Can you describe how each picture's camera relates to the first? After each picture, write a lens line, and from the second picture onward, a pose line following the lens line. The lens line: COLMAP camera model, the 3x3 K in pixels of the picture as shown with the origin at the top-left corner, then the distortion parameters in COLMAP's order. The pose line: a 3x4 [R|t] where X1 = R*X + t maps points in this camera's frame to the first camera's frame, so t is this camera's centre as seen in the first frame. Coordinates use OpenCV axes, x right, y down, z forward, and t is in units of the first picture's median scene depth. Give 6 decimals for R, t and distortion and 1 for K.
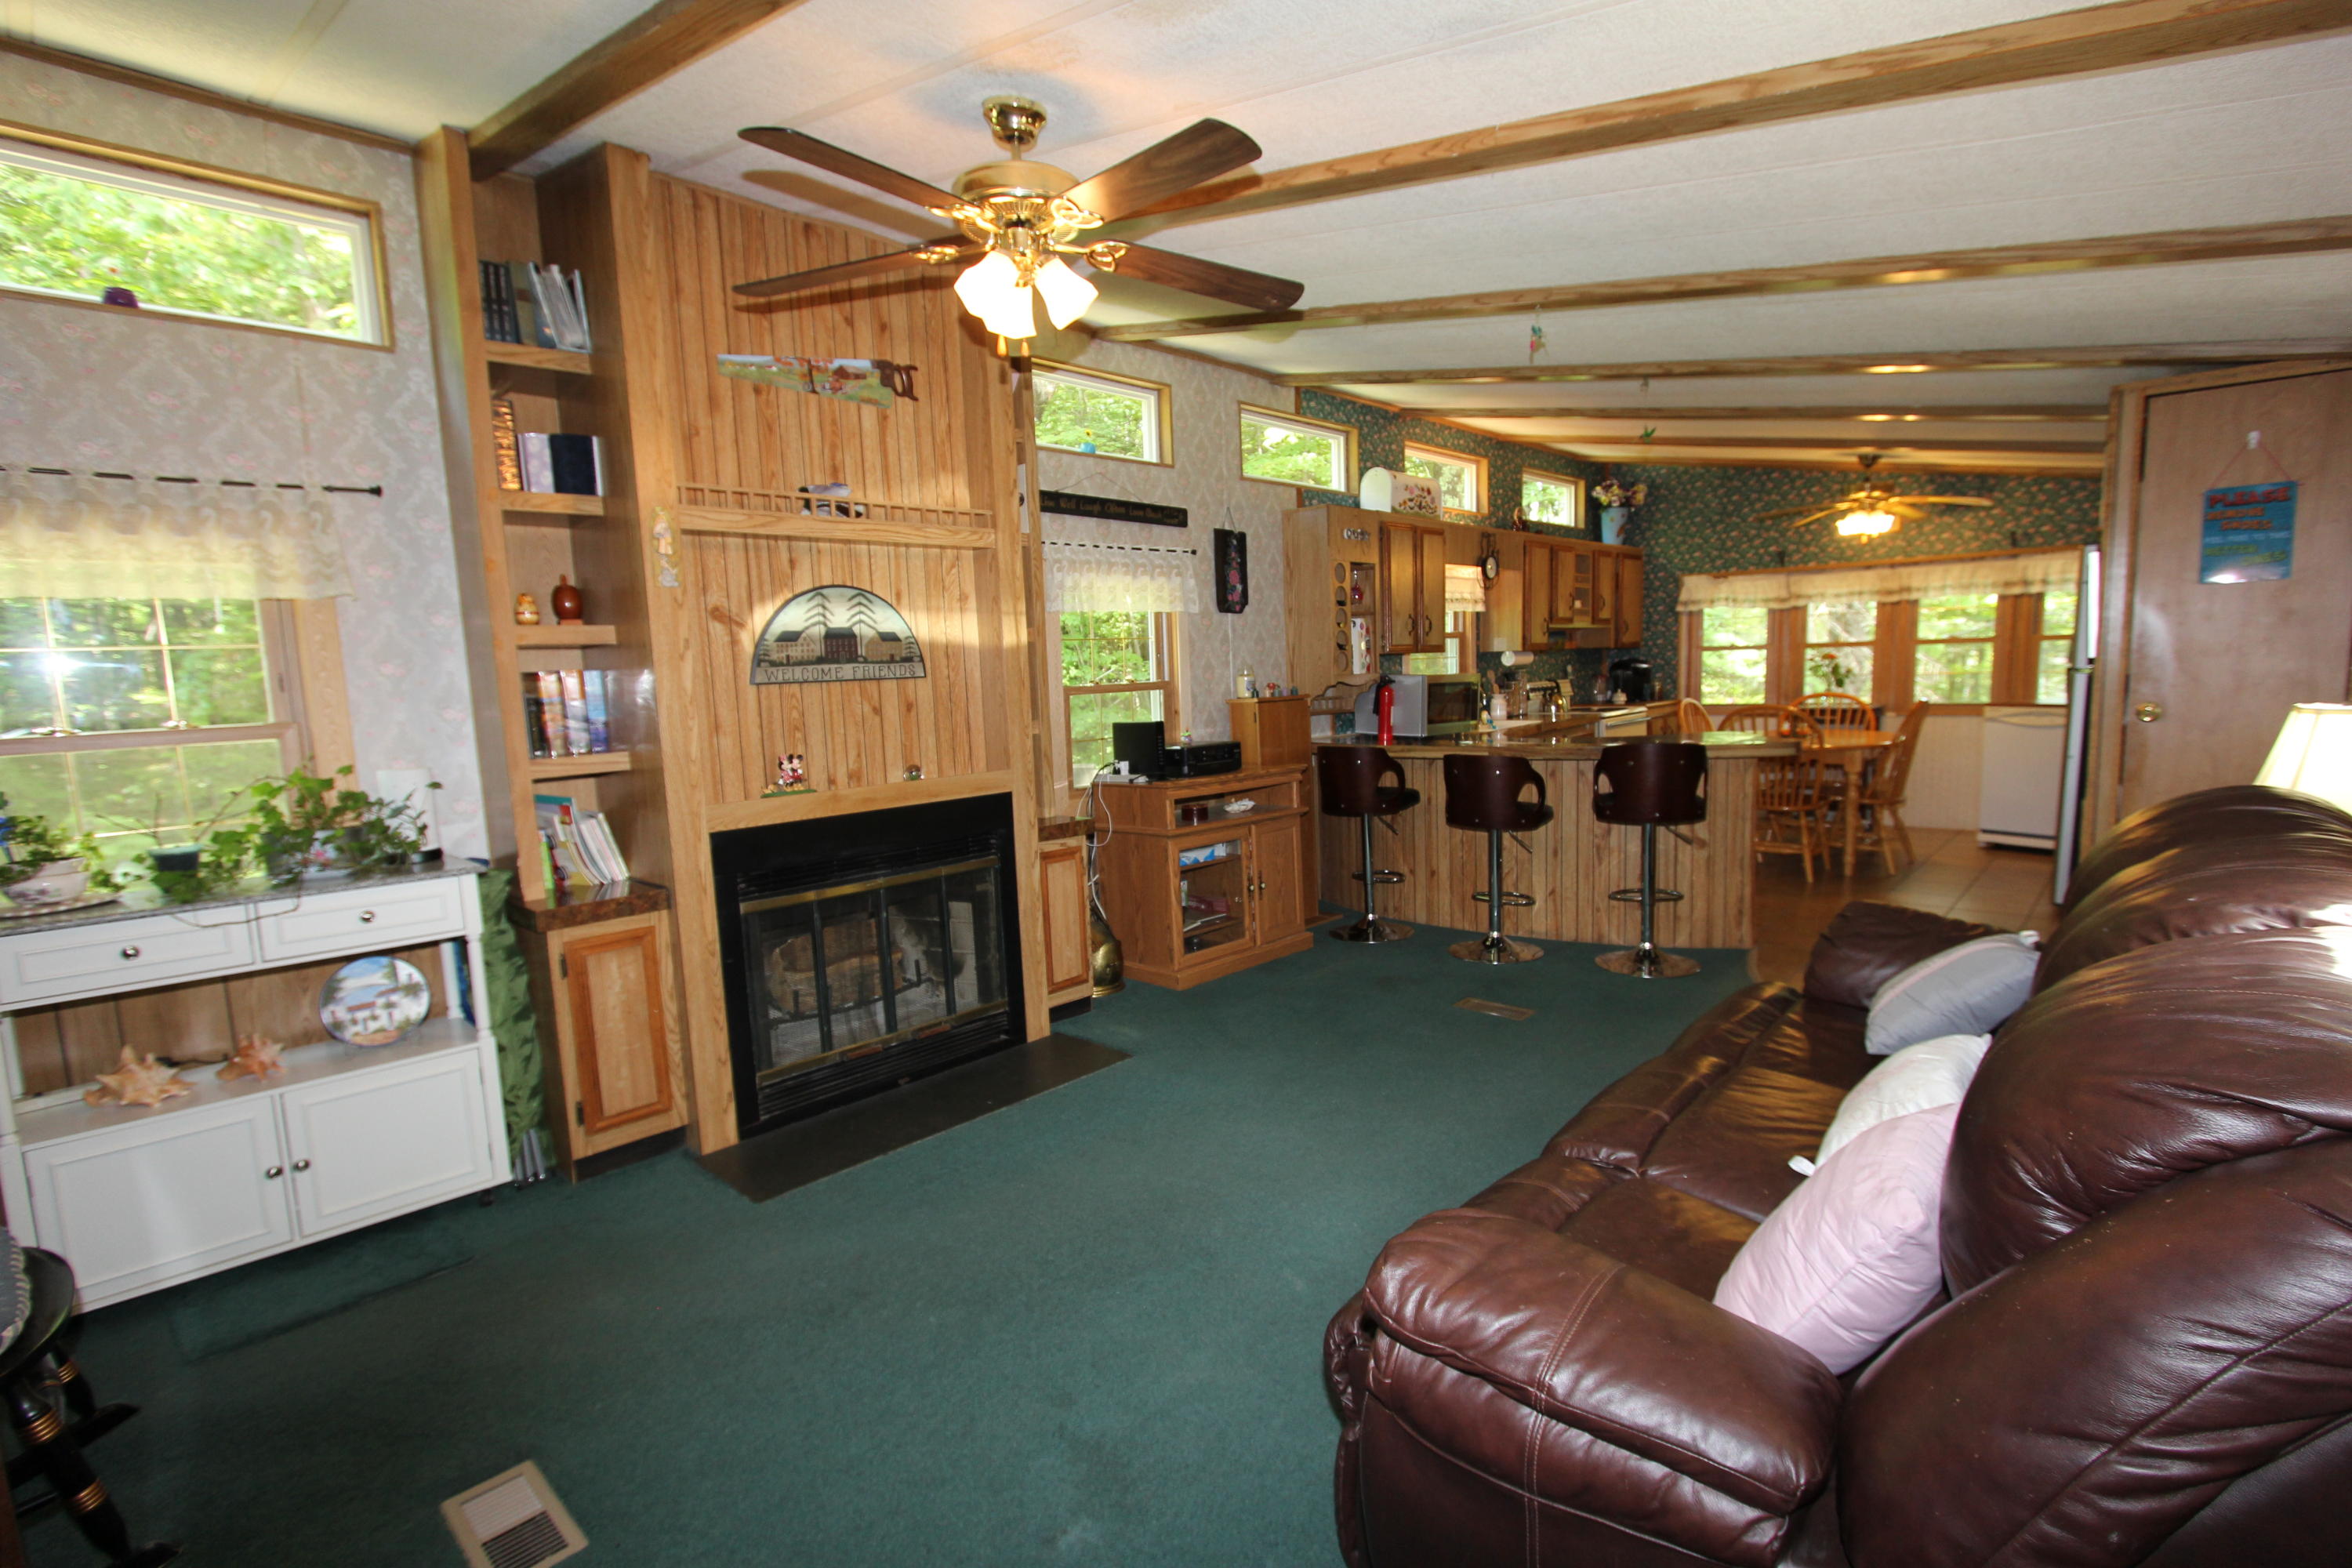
lens RADIAL K [[1123.7, 0, 1149.4], [0, 1123.7, 815.0], [0, 0, 1]] dist [-0.021150, 0.003277]
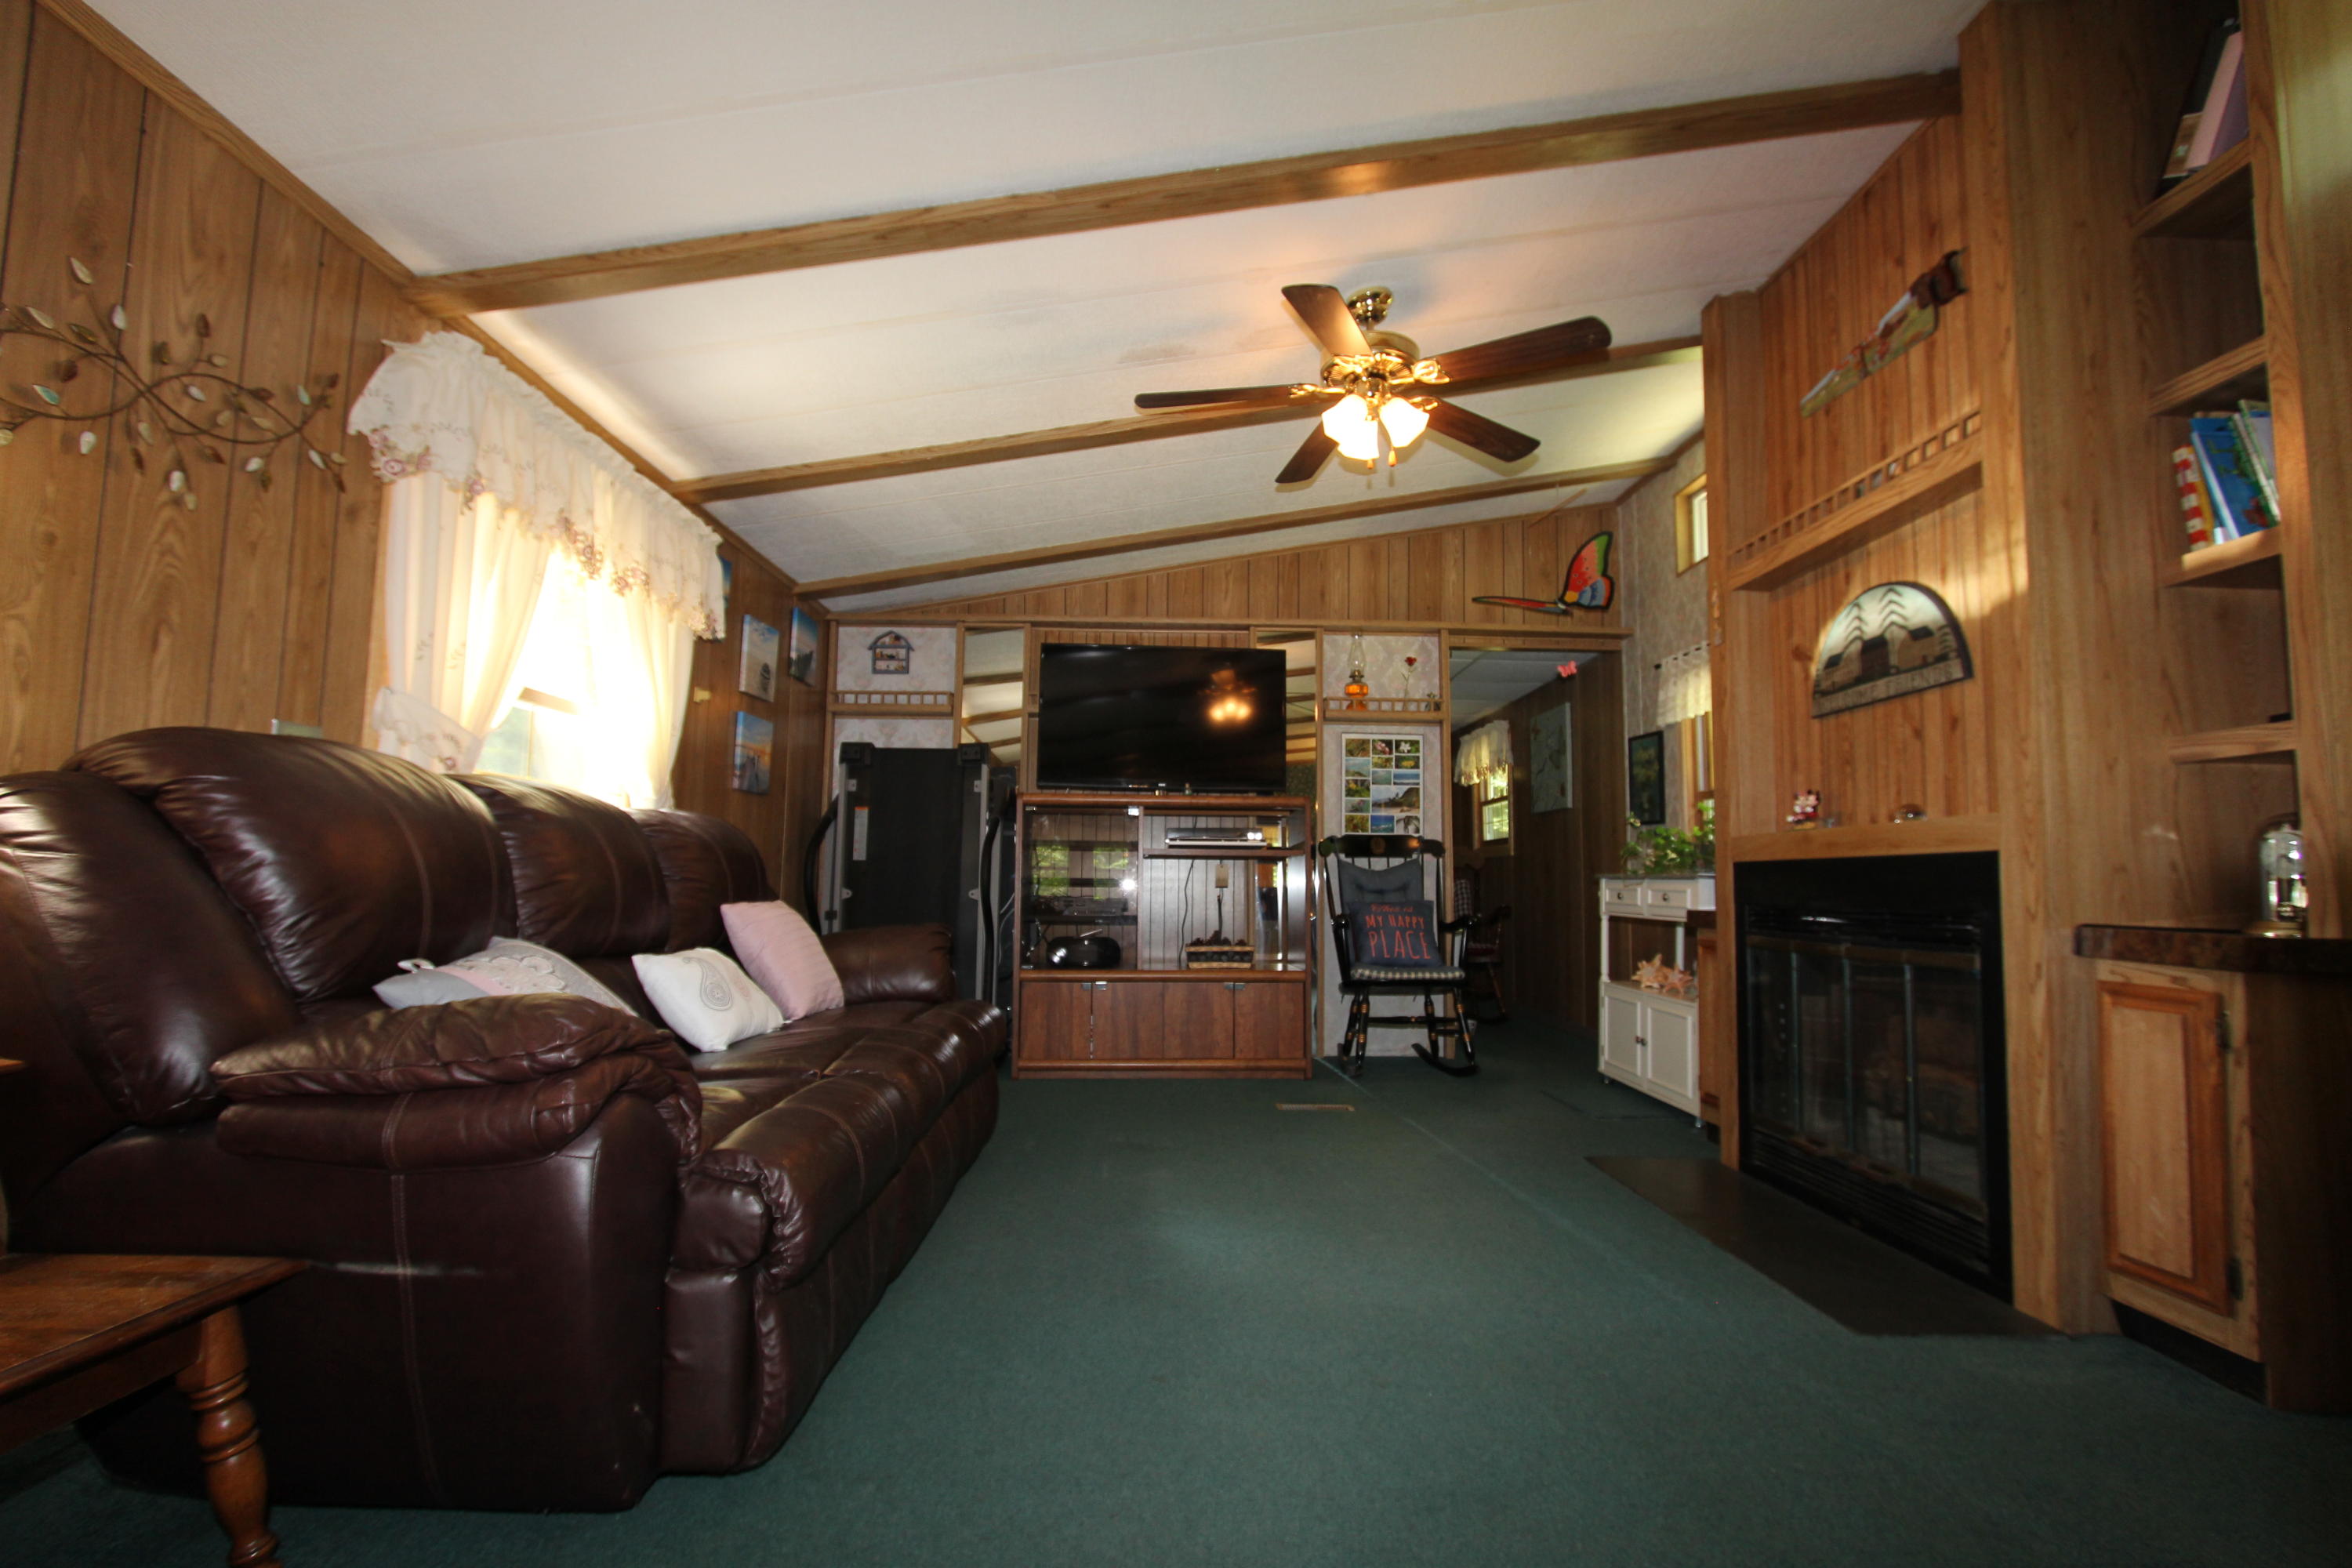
lens RADIAL K [[1123.7, 0, 1188.3], [0, 1123.7, 784.8], [0, 0, 1]] dist [-0.021150, 0.003277]
pose [[-0.713570, -0.032680, -0.699821, 0.310530], [-0.079684, 0.996215, 0.034729, -0.022569], [0.696037, 0.080546, -0.713473, 0.590645]]
